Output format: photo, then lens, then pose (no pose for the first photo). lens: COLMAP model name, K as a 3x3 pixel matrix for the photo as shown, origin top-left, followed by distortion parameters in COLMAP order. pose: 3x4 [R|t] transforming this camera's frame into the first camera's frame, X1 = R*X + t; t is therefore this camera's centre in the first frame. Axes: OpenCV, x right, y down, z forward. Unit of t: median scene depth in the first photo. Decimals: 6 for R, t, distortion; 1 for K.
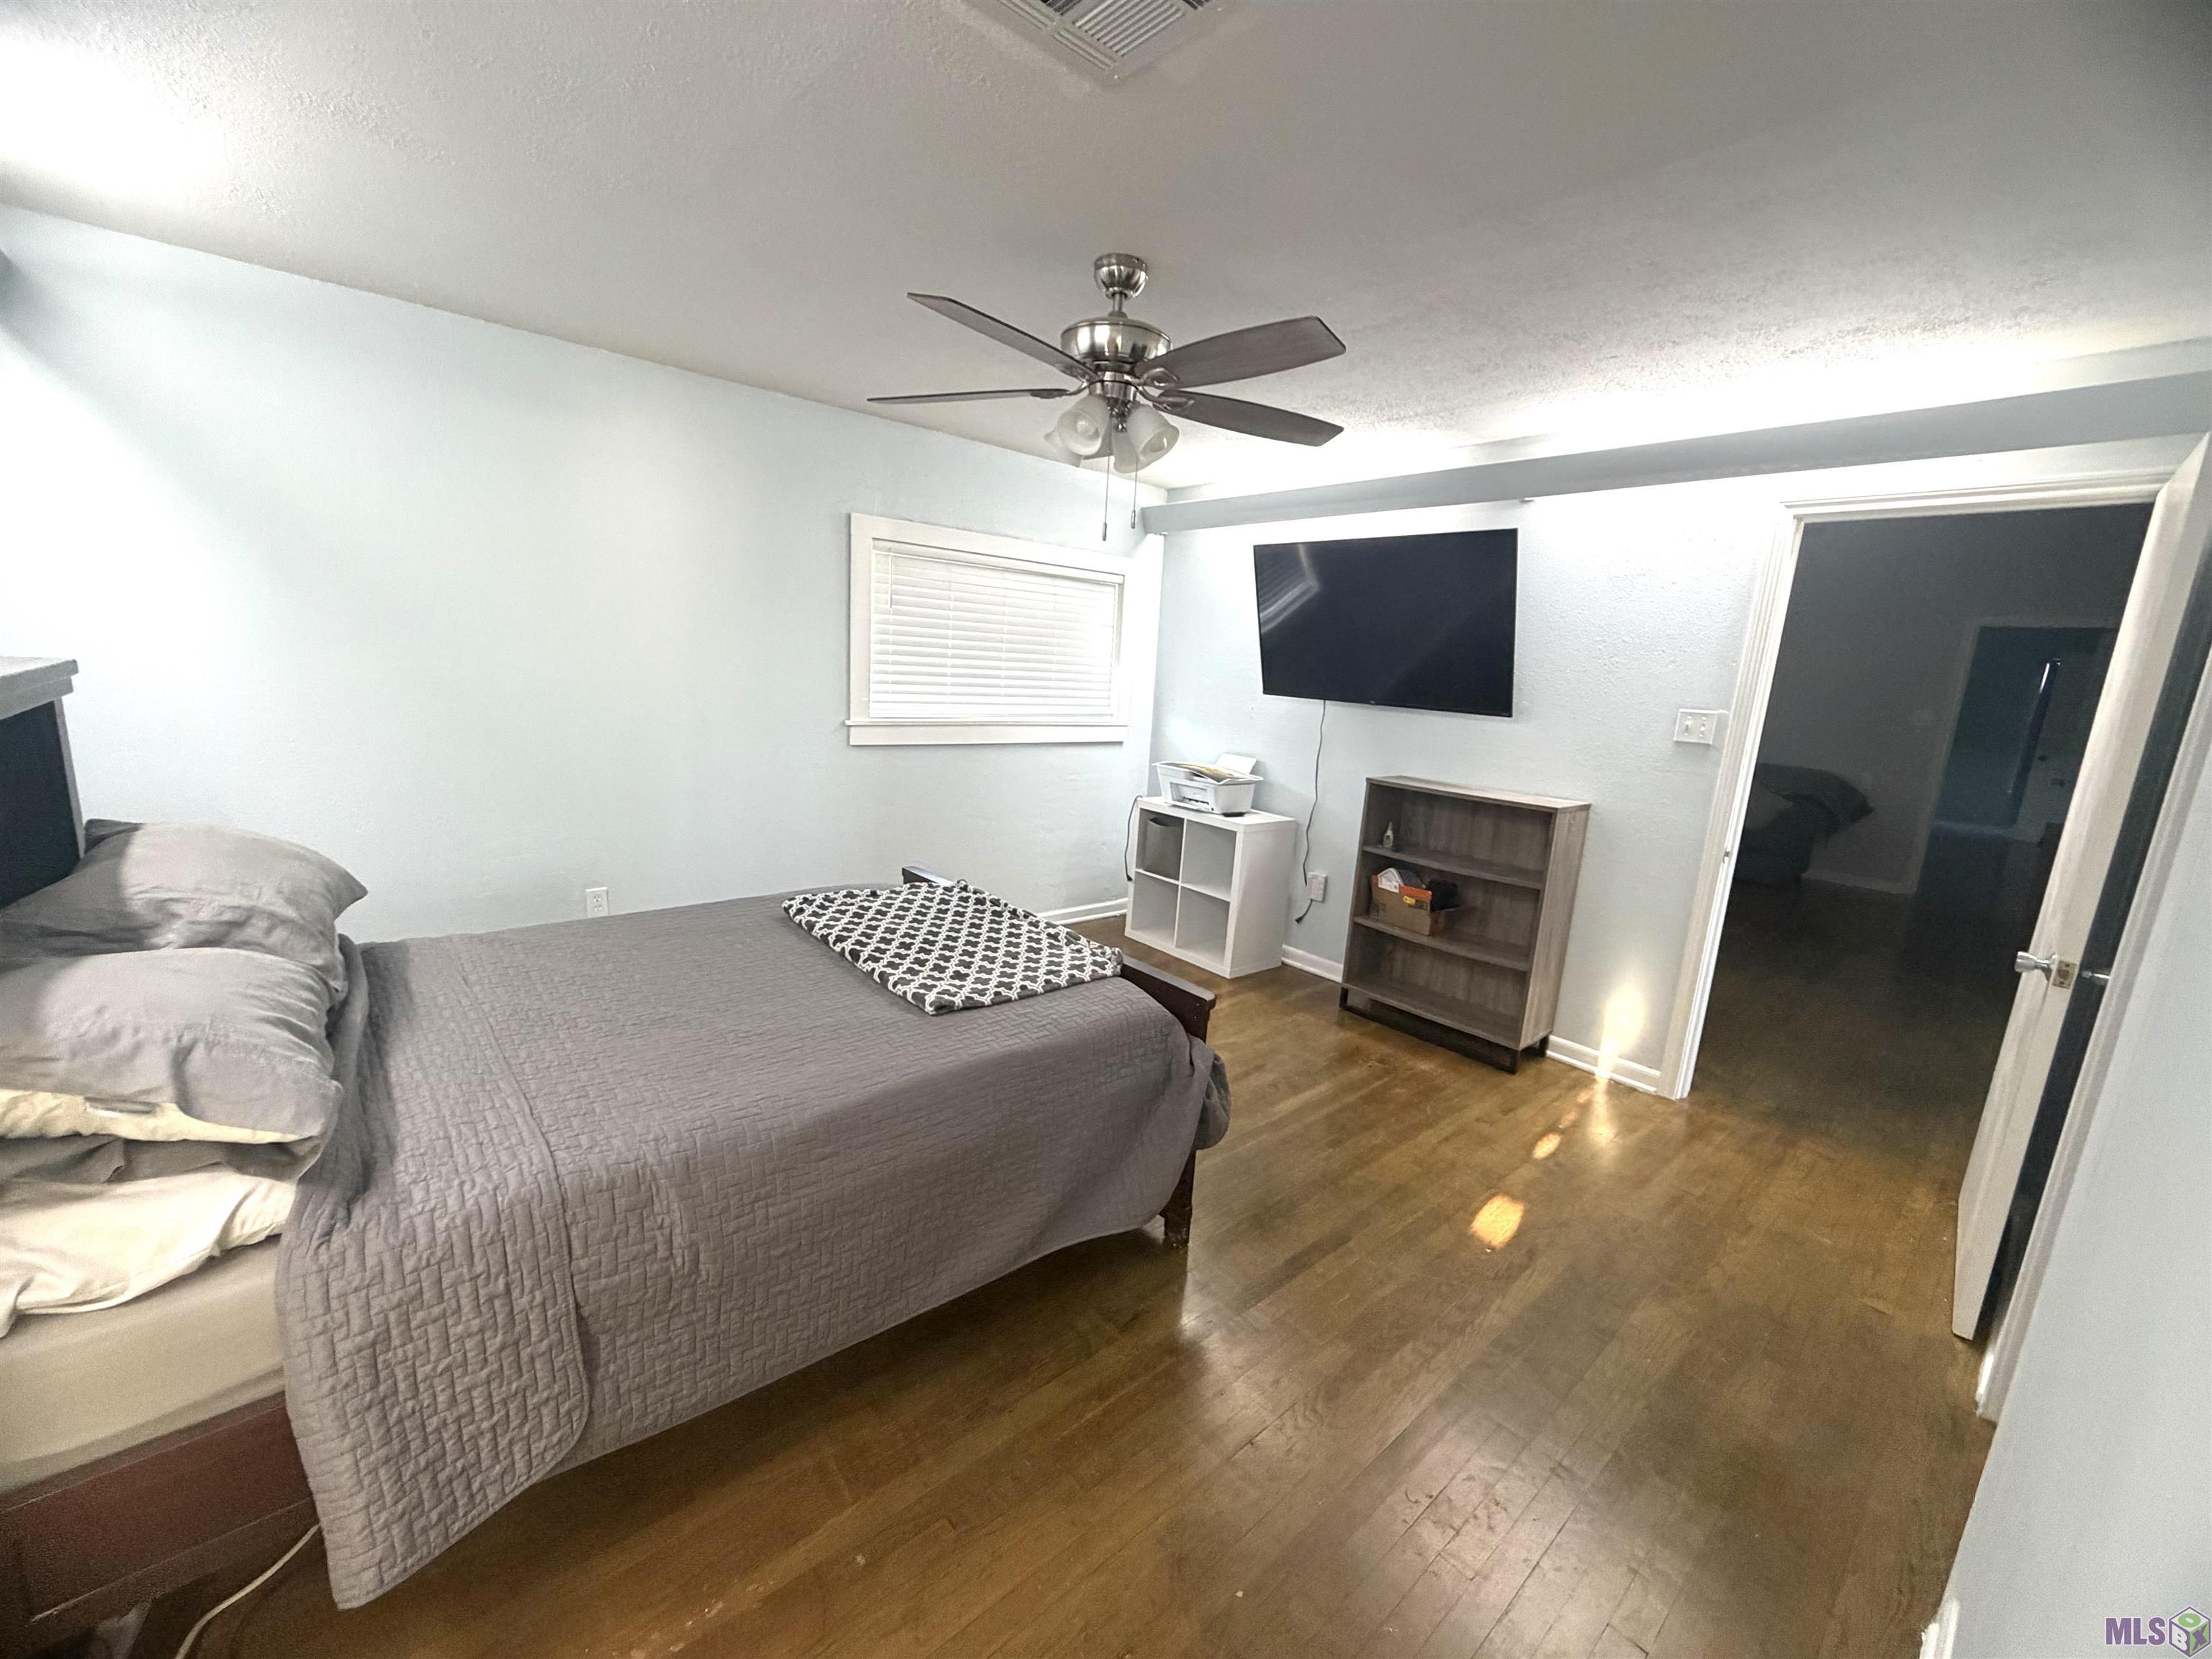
lens RADIAL K [[883.7, 0, 1099.9], [0, 883.7, 832.6], [0, 0, 1]] dist [-0.001777, 0.000350]
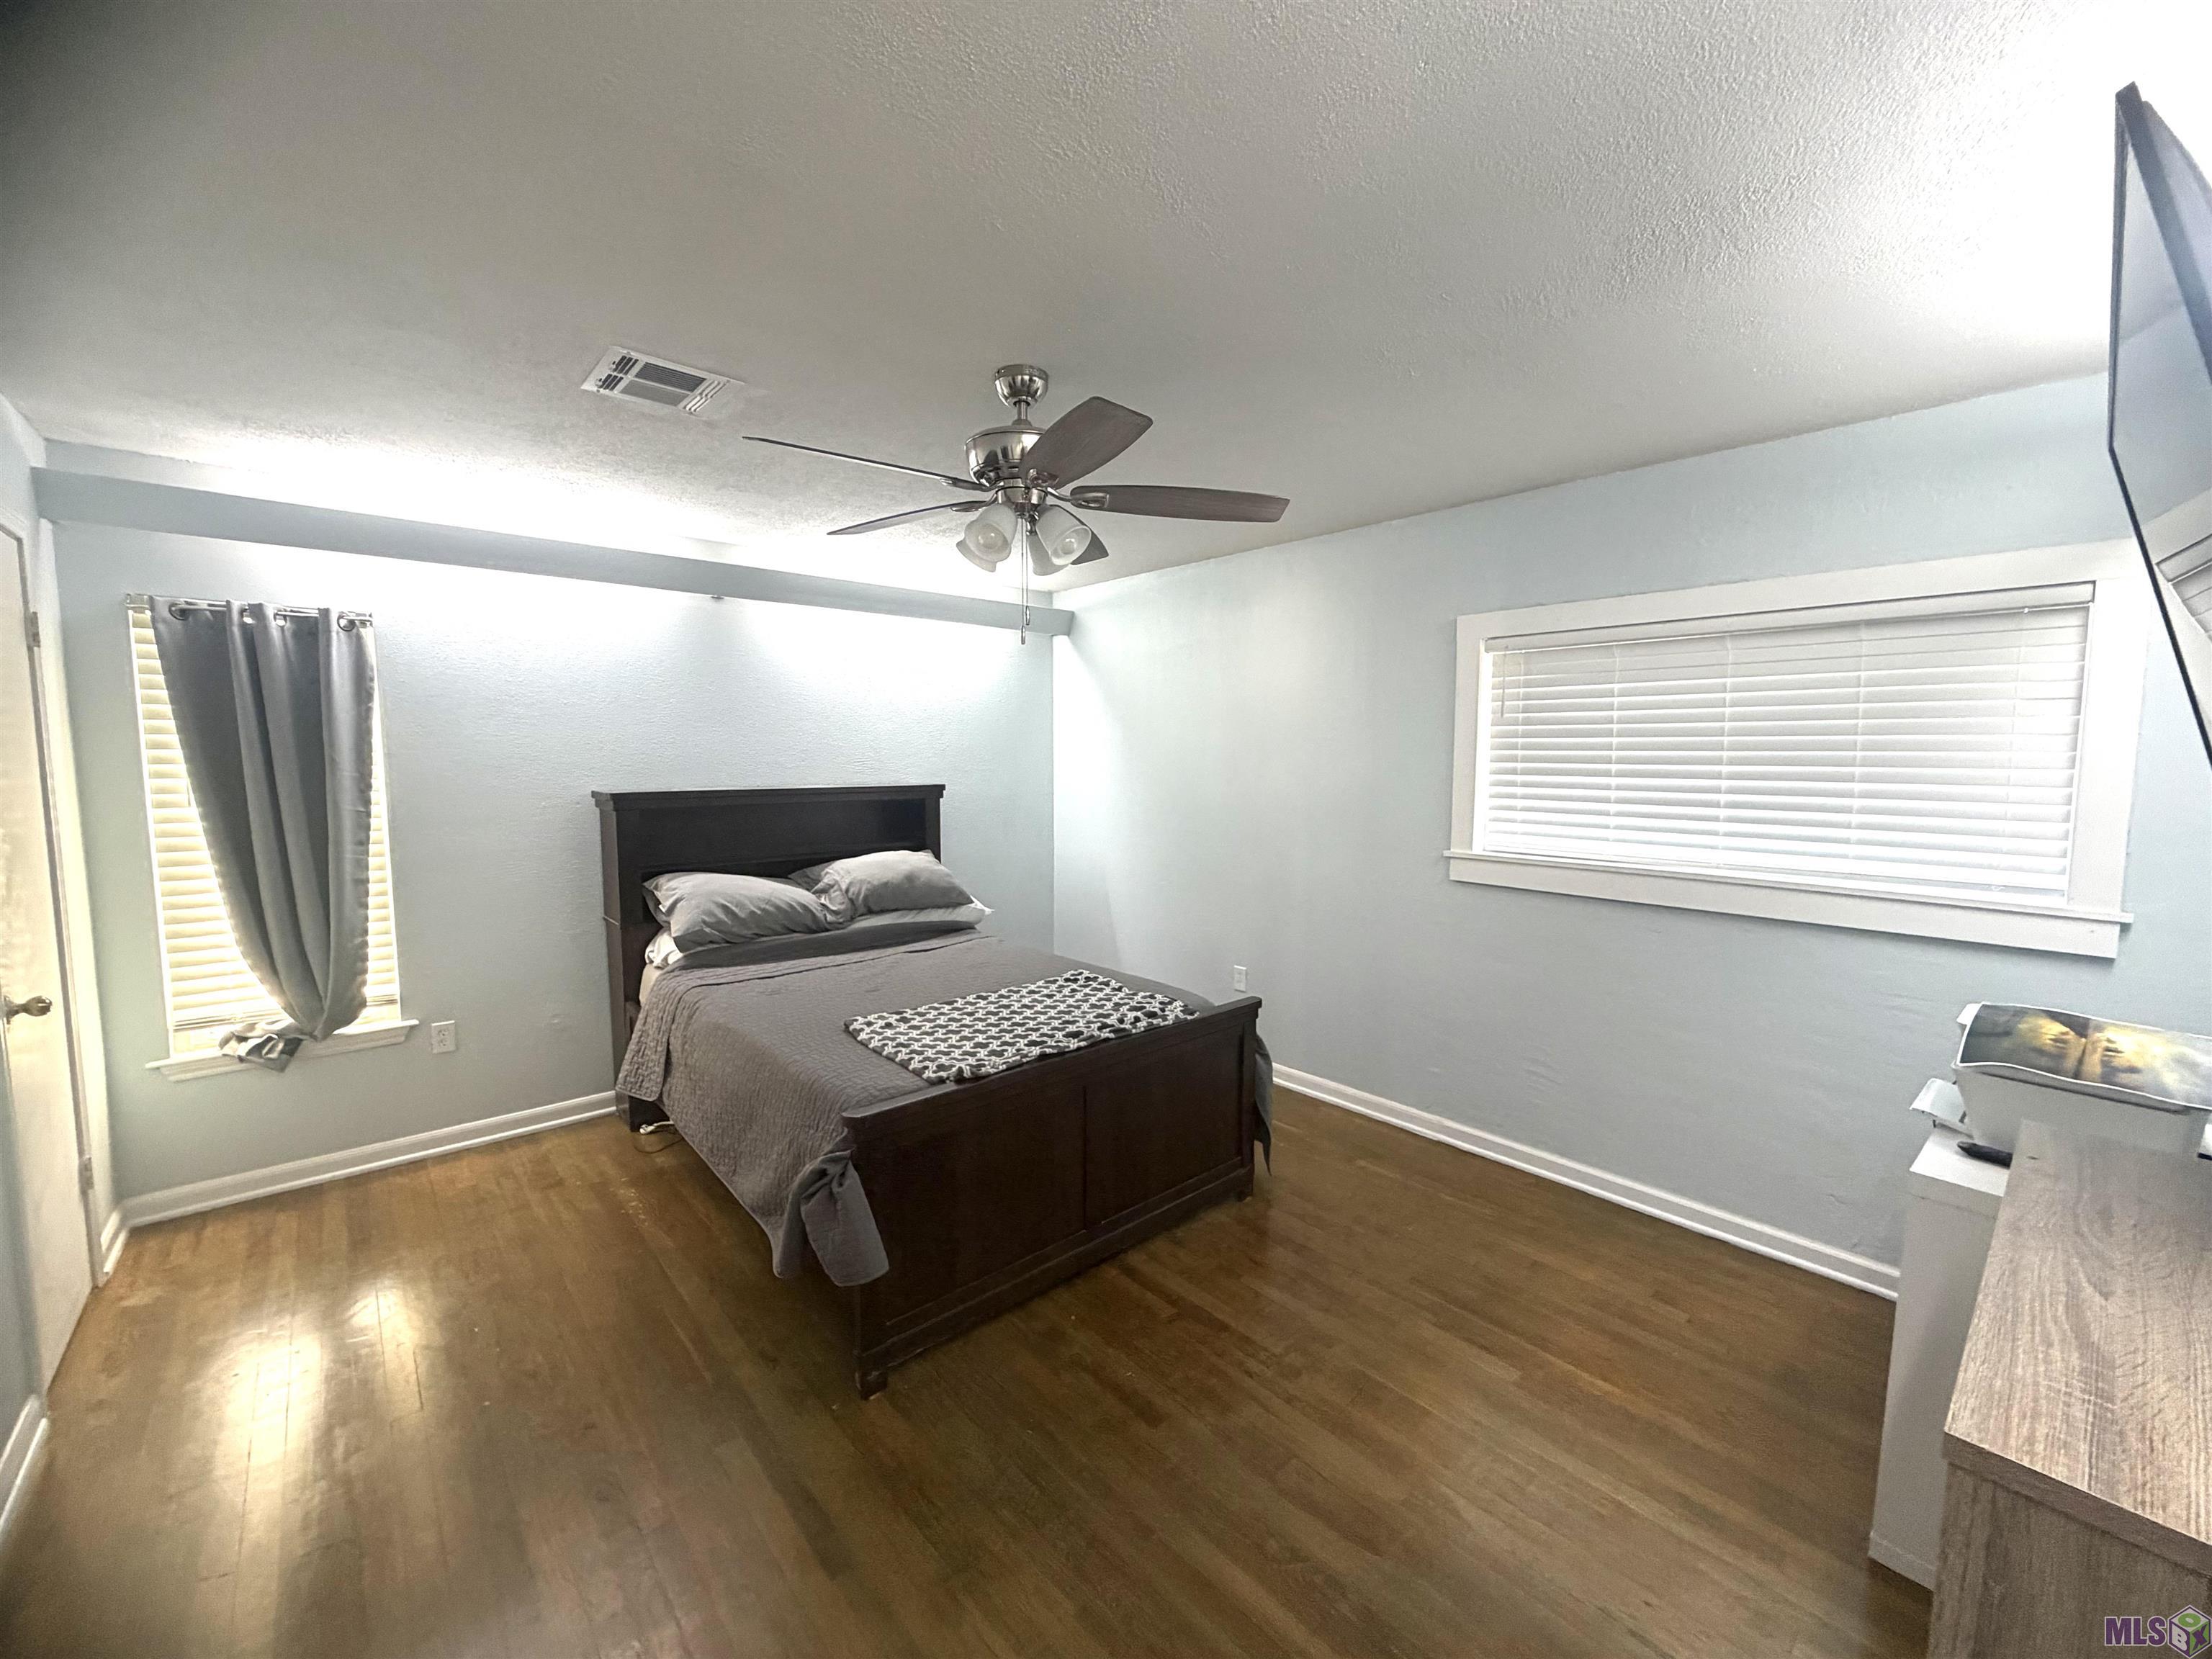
lens RADIAL K [[883.7, 0, 1099.9], [0, 883.7, 832.6], [0, 0, 1]] dist [-0.001777, 0.000350]
pose [[-0.002137, 0.032573, -0.999467, 0.576550], [-0.193202, 0.980625, 0.032372, -0.106825], [0.981157, 0.193169, 0.004198, 0.659308]]
